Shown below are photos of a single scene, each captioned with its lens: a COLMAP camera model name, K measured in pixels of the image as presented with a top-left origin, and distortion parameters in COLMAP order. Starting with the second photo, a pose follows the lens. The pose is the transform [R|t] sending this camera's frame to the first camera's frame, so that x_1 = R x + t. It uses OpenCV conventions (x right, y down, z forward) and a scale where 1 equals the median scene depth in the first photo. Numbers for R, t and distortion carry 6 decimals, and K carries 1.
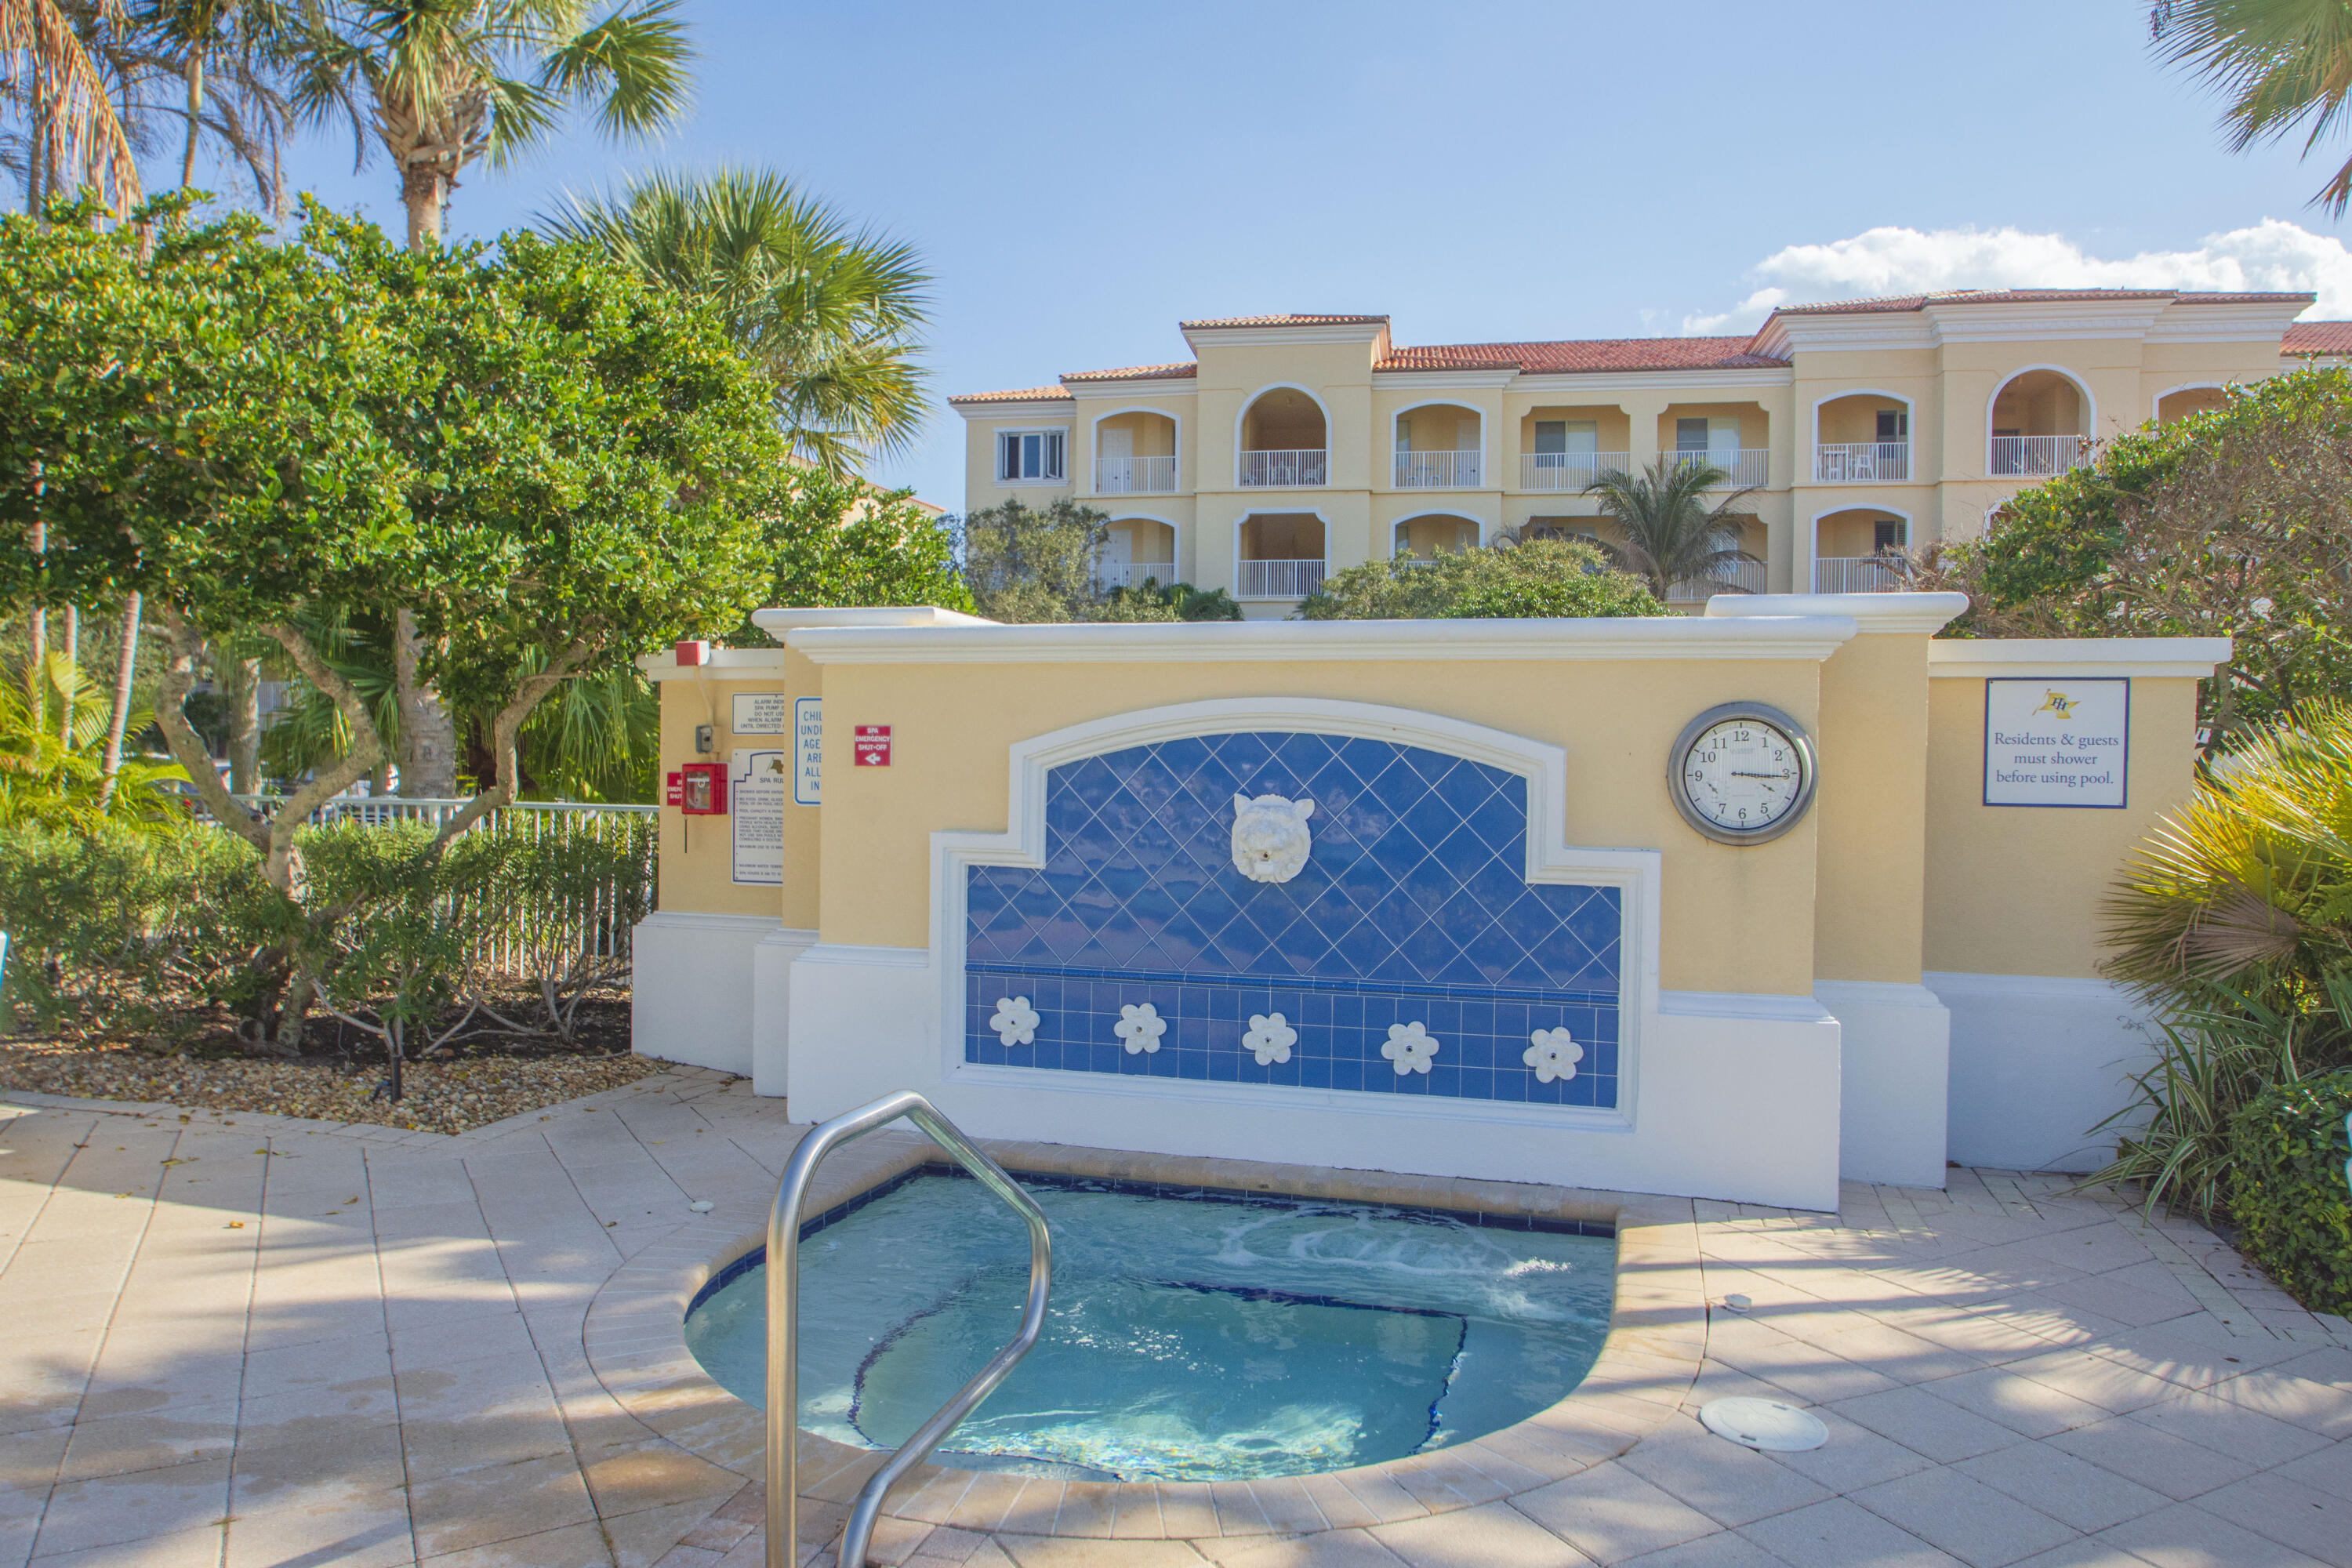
lens RADIAL K [[1694.9, 0, 1176.0], [0, 1694.9, 784.0], [0, 0, 1]] dist [-0.029335, -0.006379]
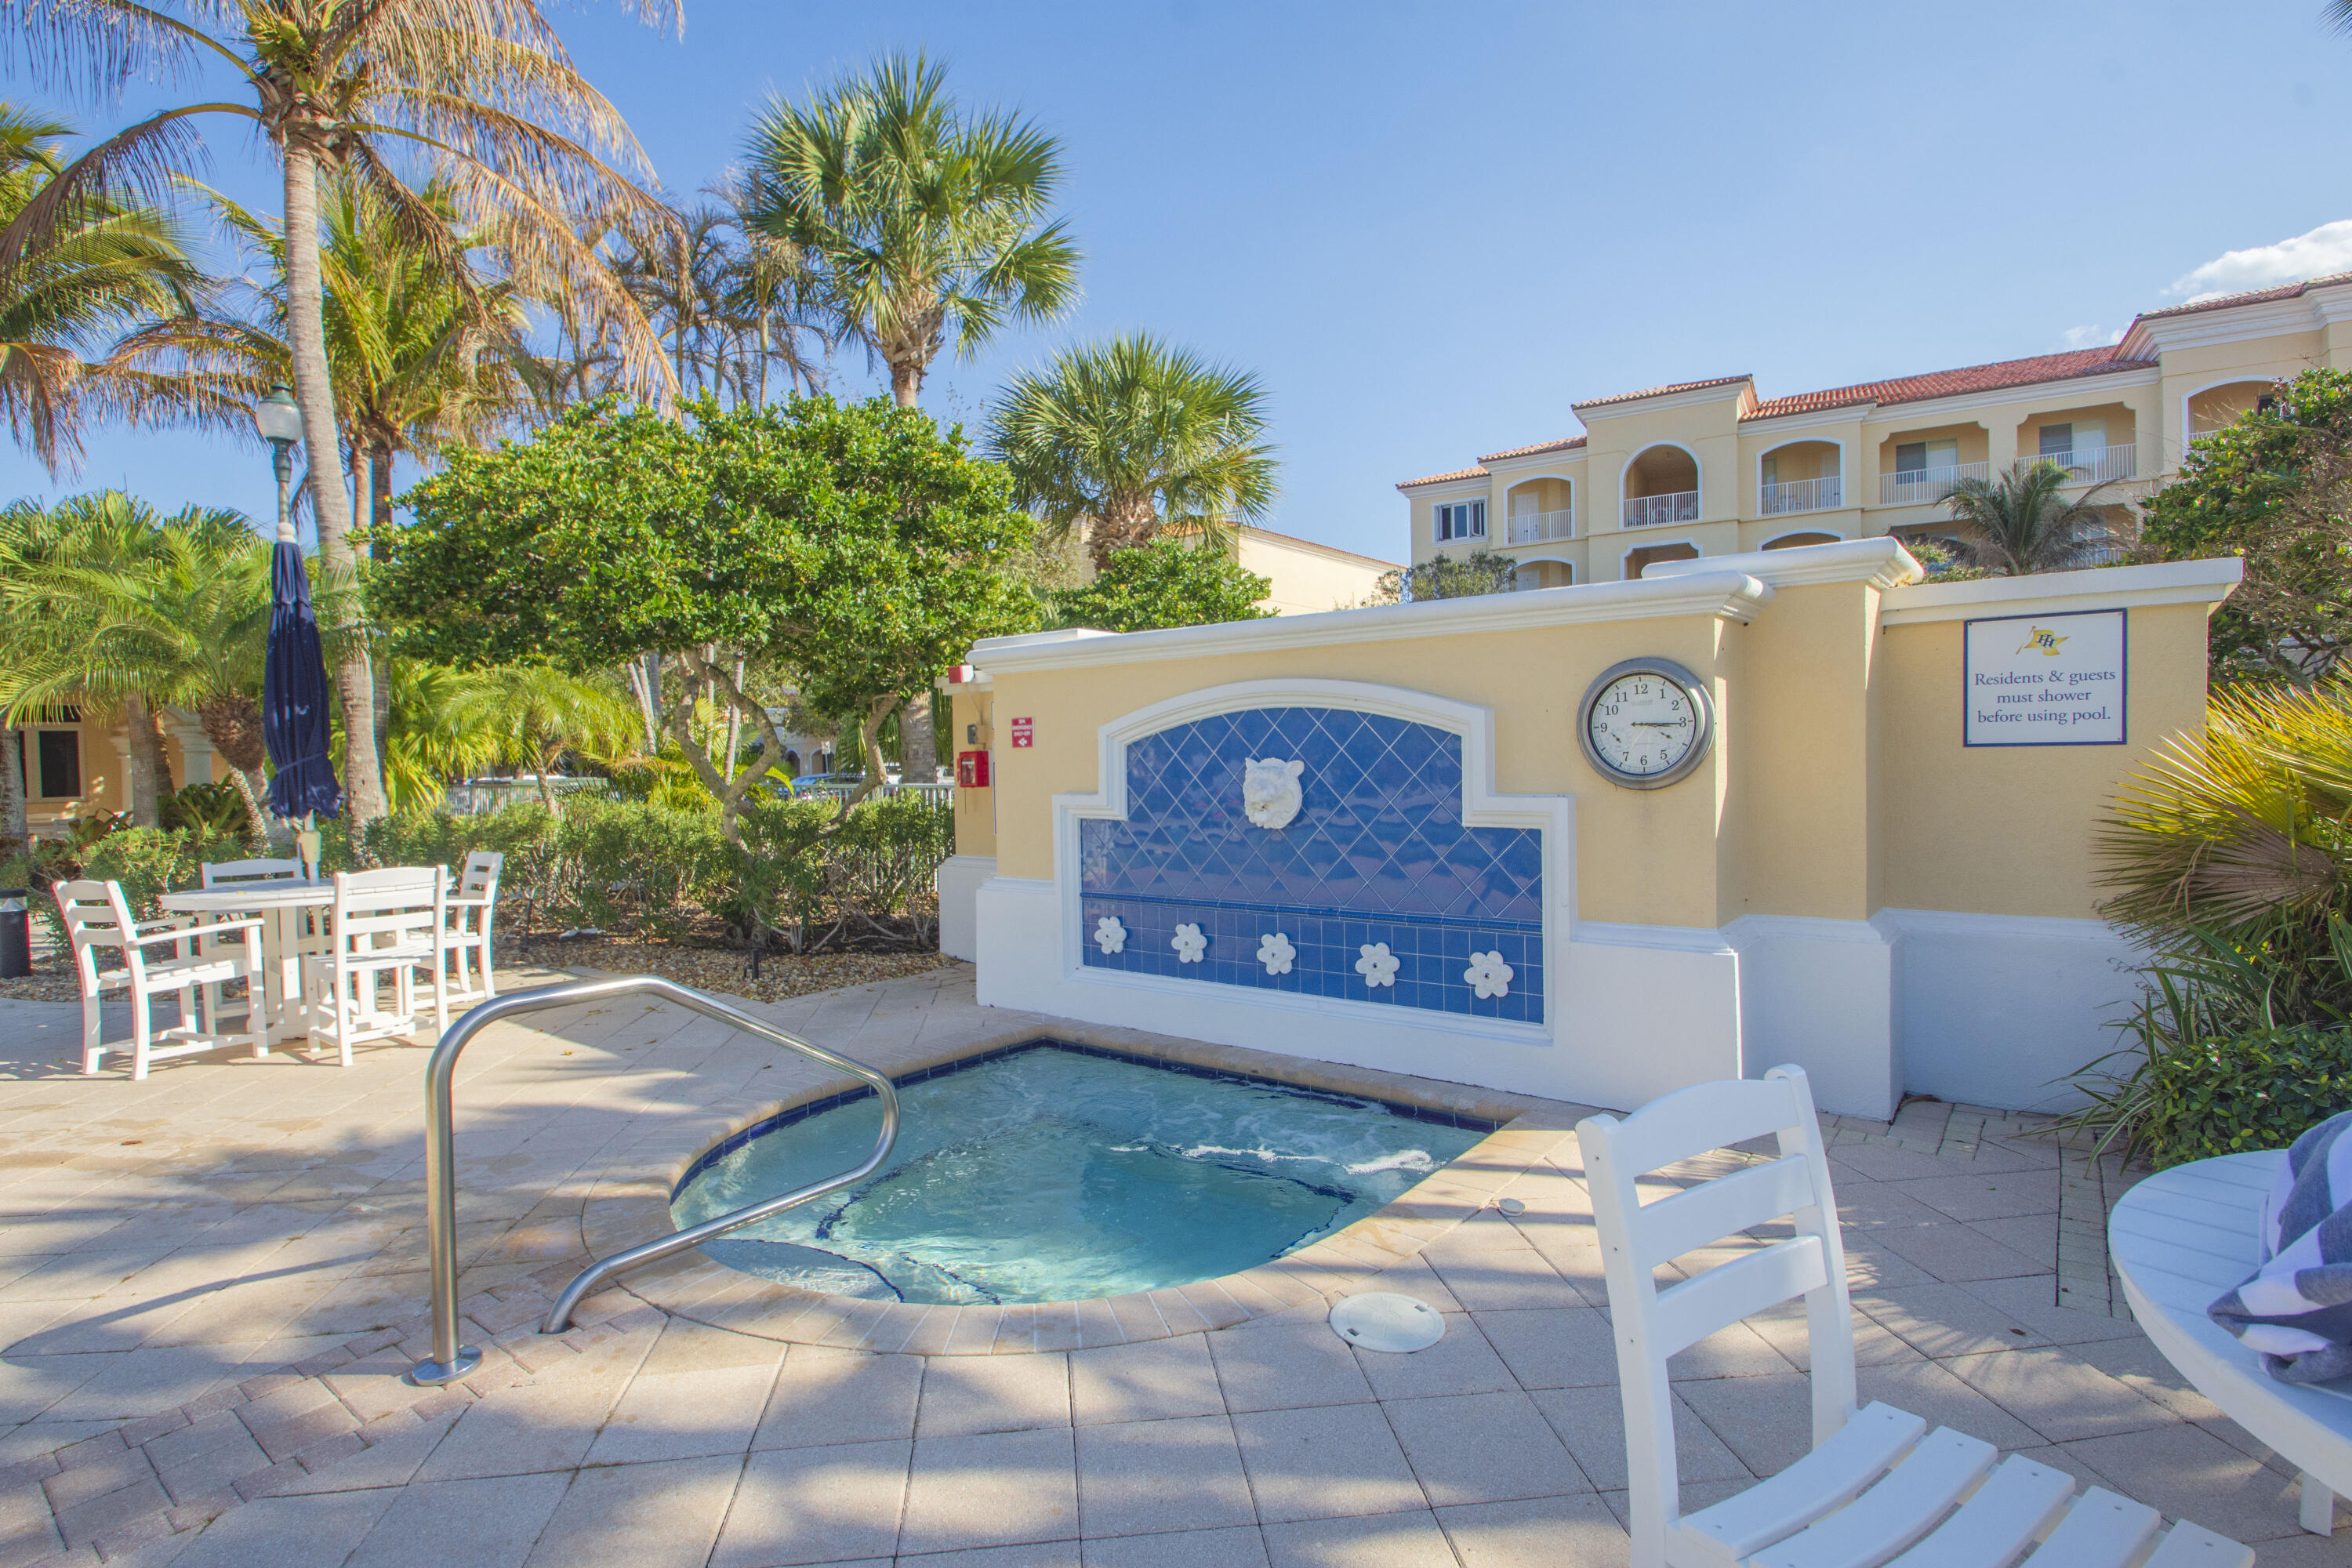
lens RADIAL K [[1203.6, 0, 1212.7], [0, 1203.6, 789.6], [0, 0, 1]] dist [0.017516, -0.035248]
pose [[0.923409, -0.022665, -0.383147, 0.346168], [0.027375, 0.999602, 0.006843, 0.021665], [0.382839, -0.016807, 0.923662, 0.160815]]
